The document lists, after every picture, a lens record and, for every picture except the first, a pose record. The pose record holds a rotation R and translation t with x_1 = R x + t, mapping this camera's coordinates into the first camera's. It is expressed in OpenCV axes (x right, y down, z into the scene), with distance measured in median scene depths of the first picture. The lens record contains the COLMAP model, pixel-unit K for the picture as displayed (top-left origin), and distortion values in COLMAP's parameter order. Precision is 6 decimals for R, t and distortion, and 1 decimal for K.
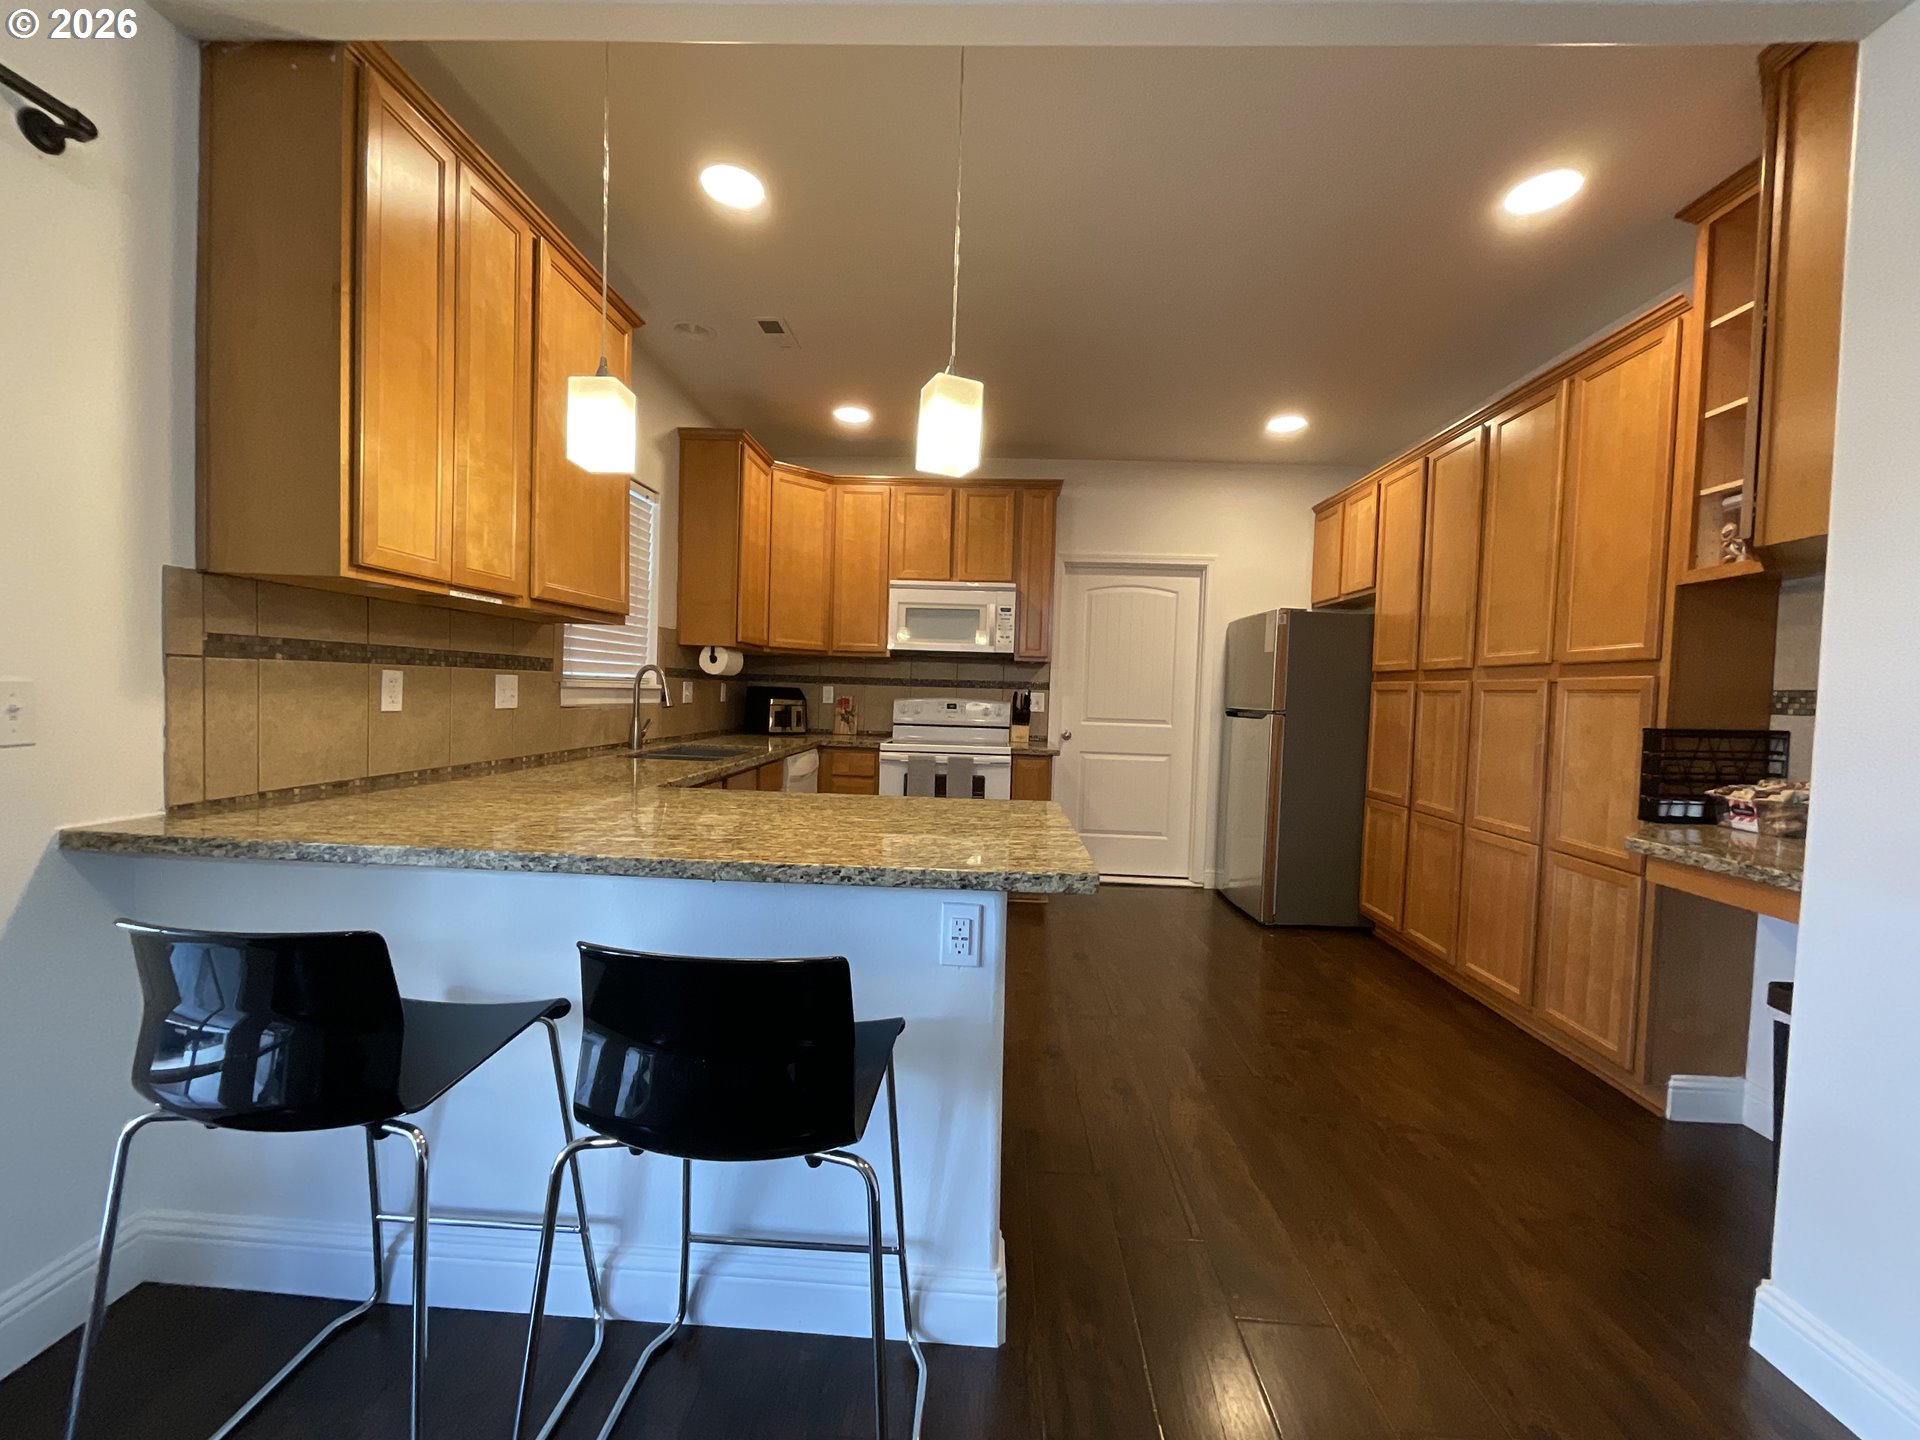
lens RADIAL K [[770.6, 0, 959.2], [0, 770.6, 719.1], [0, 0, 1]] dist [0.000734, -0.001462]
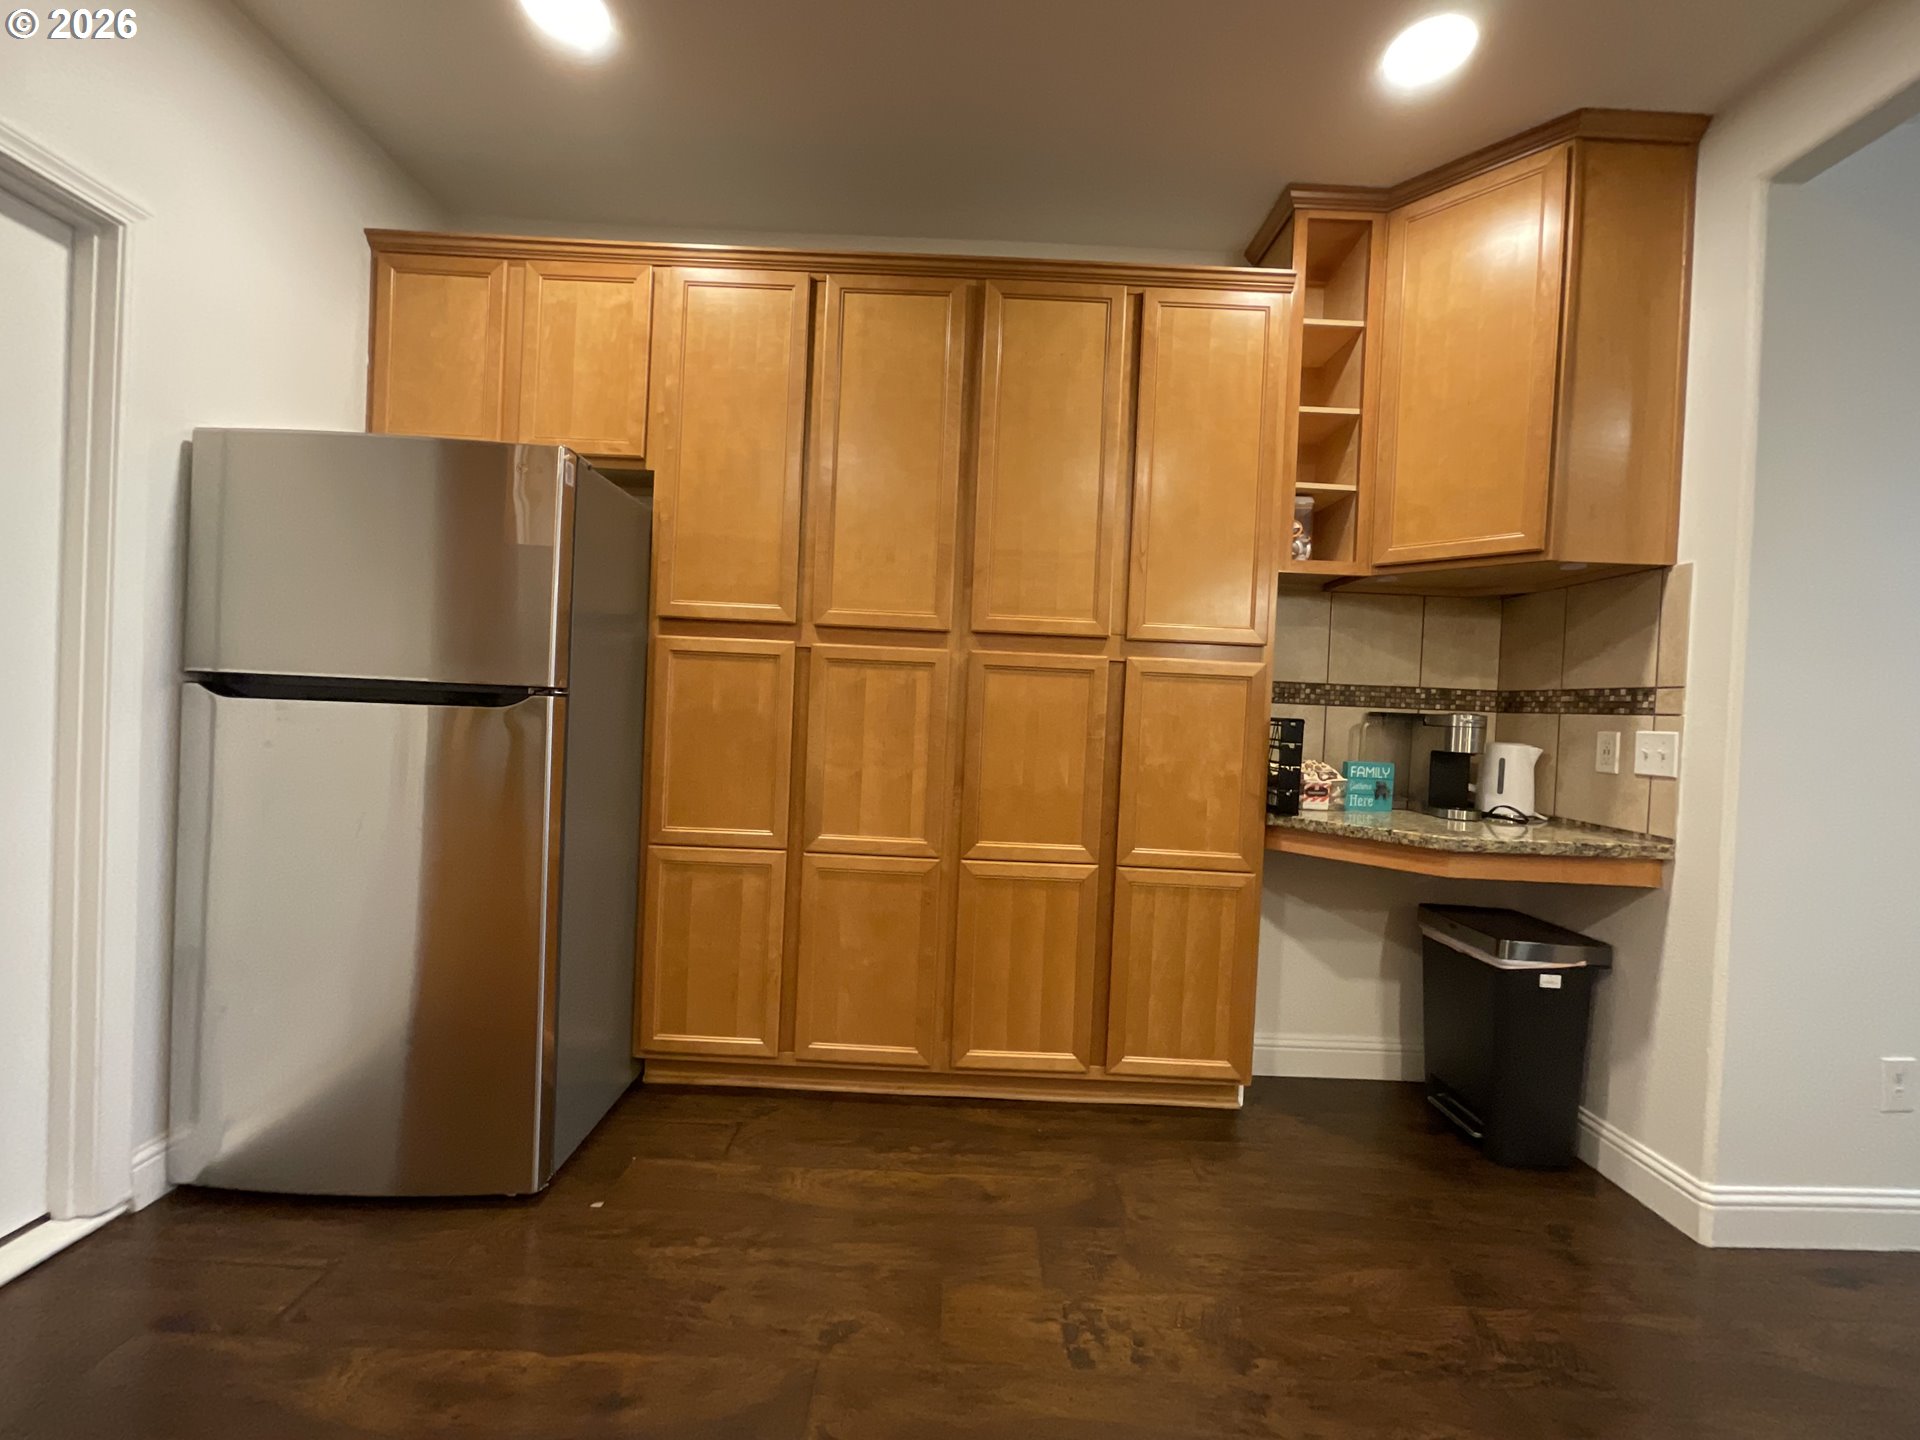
lens RADIAL K [[770.6, 0, 954.2], [0, 770.6, 724.7], [0, 0, 1]] dist [0.000734, -0.001462]
pose [[-0.038530, -0.045656, 0.998214, -0.032032], [-0.007946, 0.998938, 0.045382, -0.014909], [-0.999226, -0.006184, -0.038852, 1.053452]]
